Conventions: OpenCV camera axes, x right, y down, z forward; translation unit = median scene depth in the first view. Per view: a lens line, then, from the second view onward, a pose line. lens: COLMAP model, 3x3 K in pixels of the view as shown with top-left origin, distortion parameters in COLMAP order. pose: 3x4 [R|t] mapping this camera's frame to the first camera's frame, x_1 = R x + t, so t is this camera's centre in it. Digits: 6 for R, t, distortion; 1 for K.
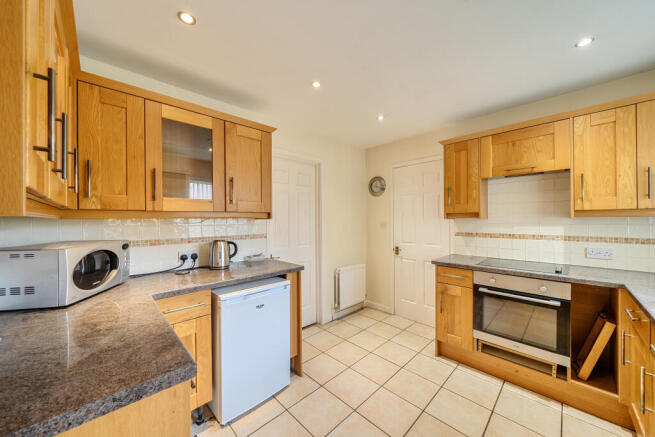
lens RADIAL K [[236.0, 0, 324.3], [0, 236.0, 218.0], [0, 0, 1]] dist [-0.007485, 0.000250]
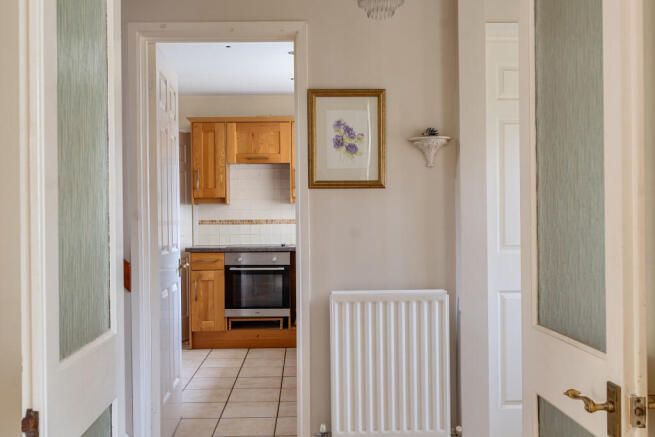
lens RADIAL K [[680.1, 0, 327.5], [0, 680.1, 217.9], [0, 0, 1]] dist [-0.013592, 0.000000]
pose [[0.673408, -0.008187, 0.739226, -1.210603], [0.004801, 0.999966, 0.006701, 0.046710], [-0.739256, -0.000964, 0.673424, -1.288793]]
